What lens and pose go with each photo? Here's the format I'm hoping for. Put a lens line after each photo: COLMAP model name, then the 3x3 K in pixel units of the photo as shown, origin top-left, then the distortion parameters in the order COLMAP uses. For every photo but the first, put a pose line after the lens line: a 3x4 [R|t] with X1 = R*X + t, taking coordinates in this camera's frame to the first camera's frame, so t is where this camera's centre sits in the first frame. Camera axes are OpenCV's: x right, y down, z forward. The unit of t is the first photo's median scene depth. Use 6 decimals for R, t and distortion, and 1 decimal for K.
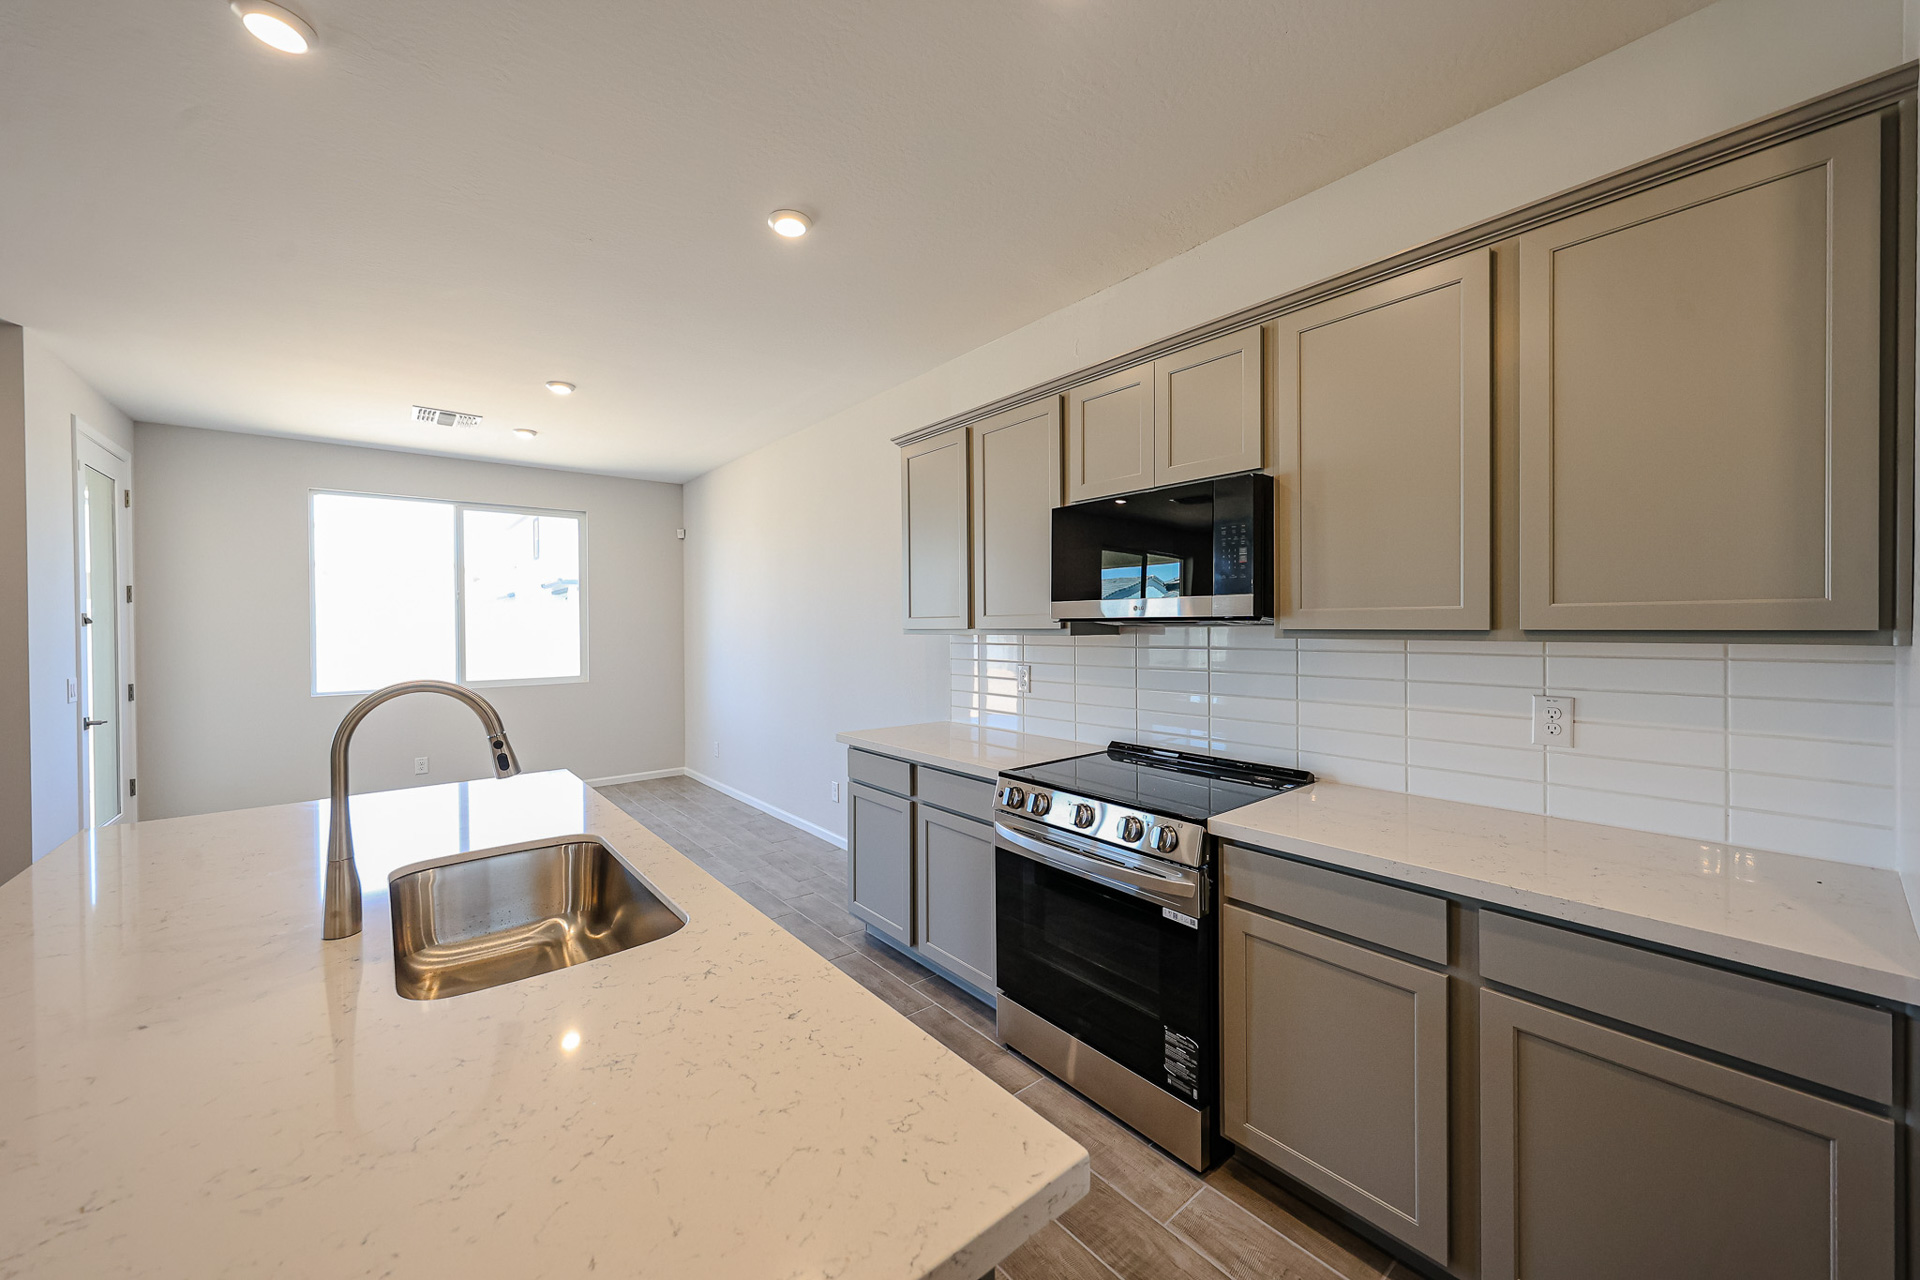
lens RADIAL K [[712.6, 0, 952.5], [0, 712.6, 628.4], [0, 0, 1]] dist [-0.001248, 0.000053]
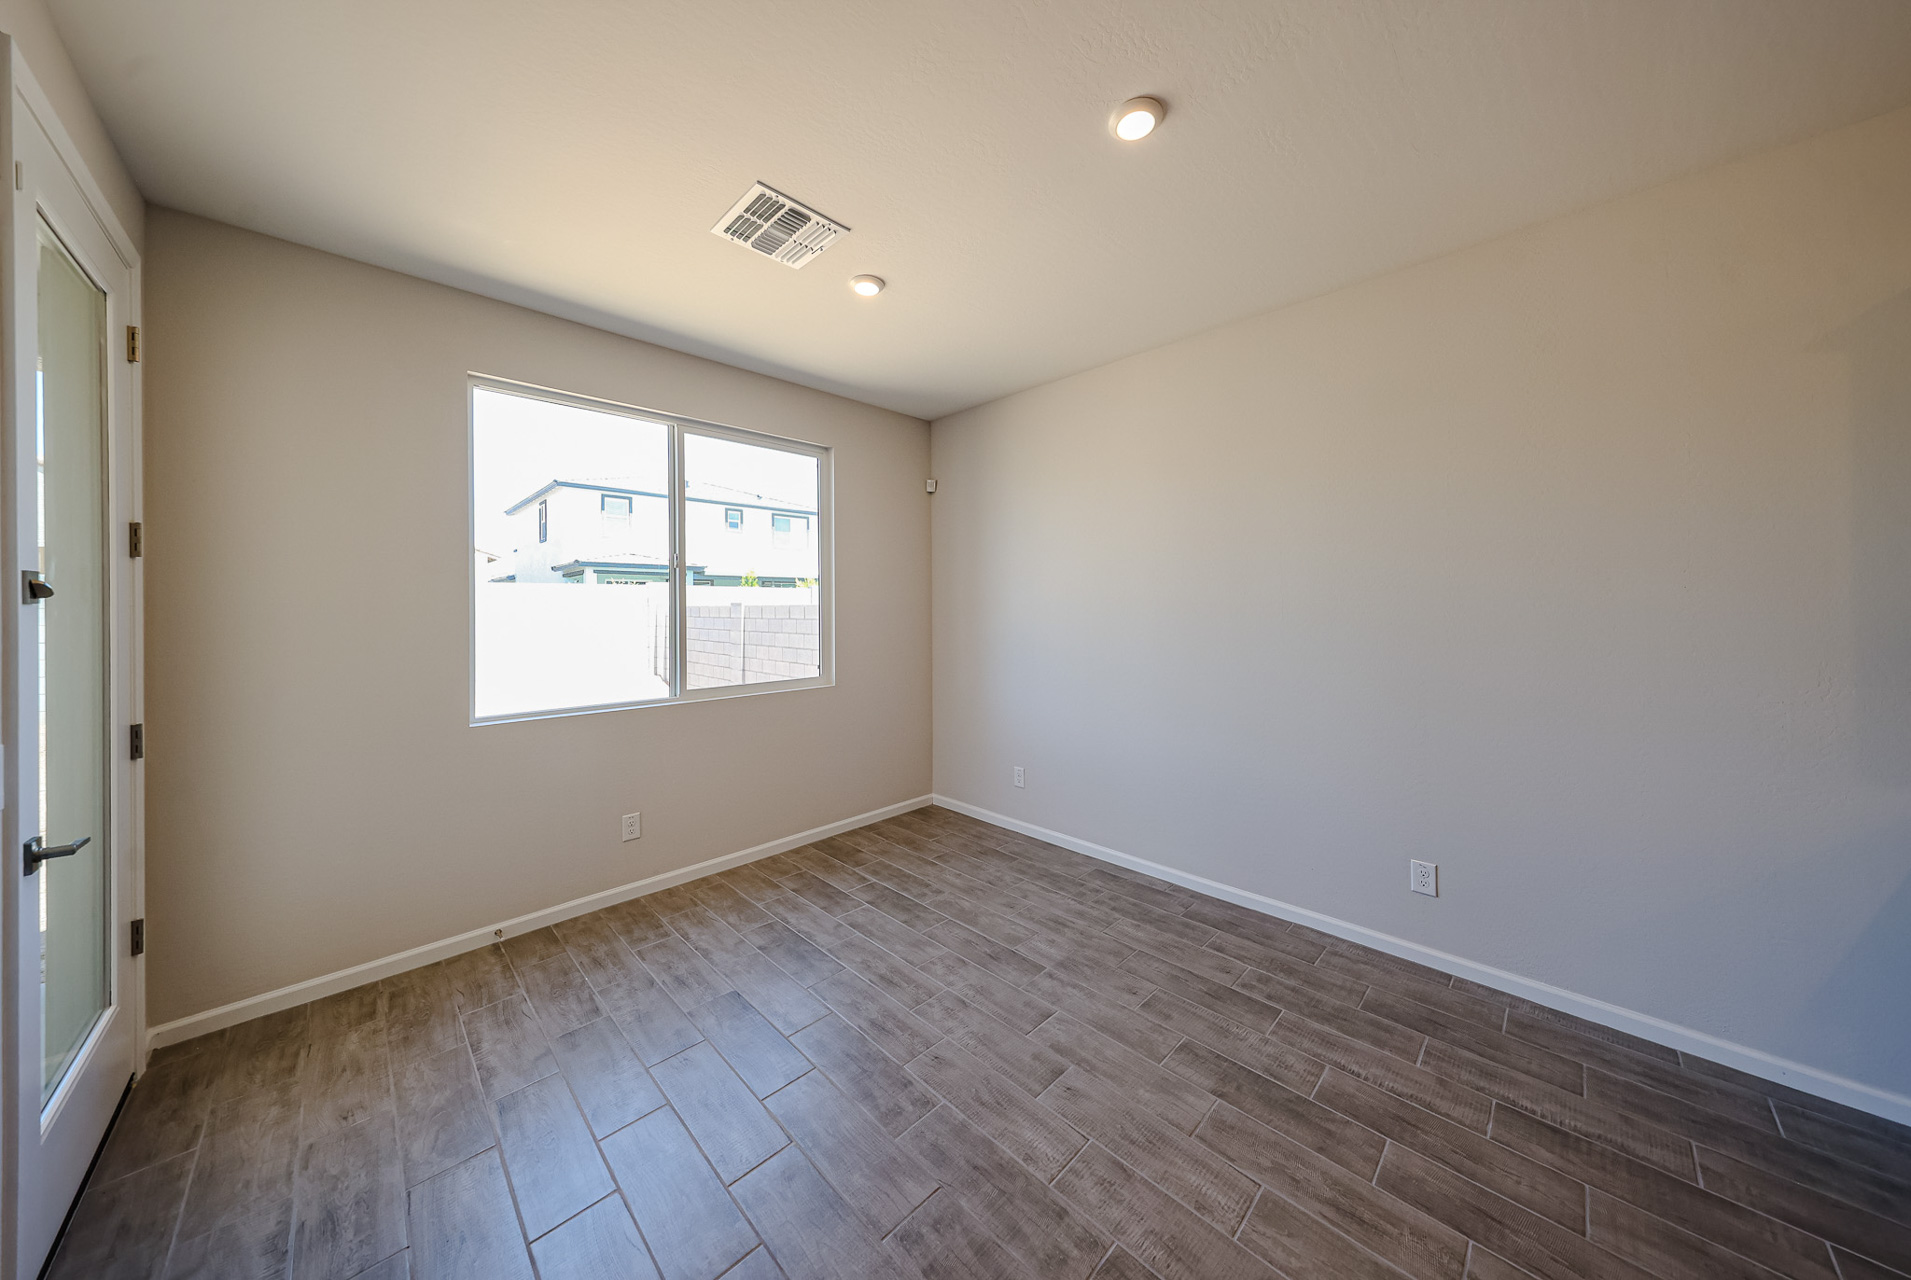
lens RADIAL K [[616.3, 0, 949.5], [0, 616.3, 606.0], [0, 0, 1]] dist [0.000528, 0.000029]
pose [[0.995360, 0.001388, 0.096208, -0.626554], [-0.000587, 0.999965, -0.008346, 0.000202], [-0.096216, 0.008251, 0.995326, 0.513406]]
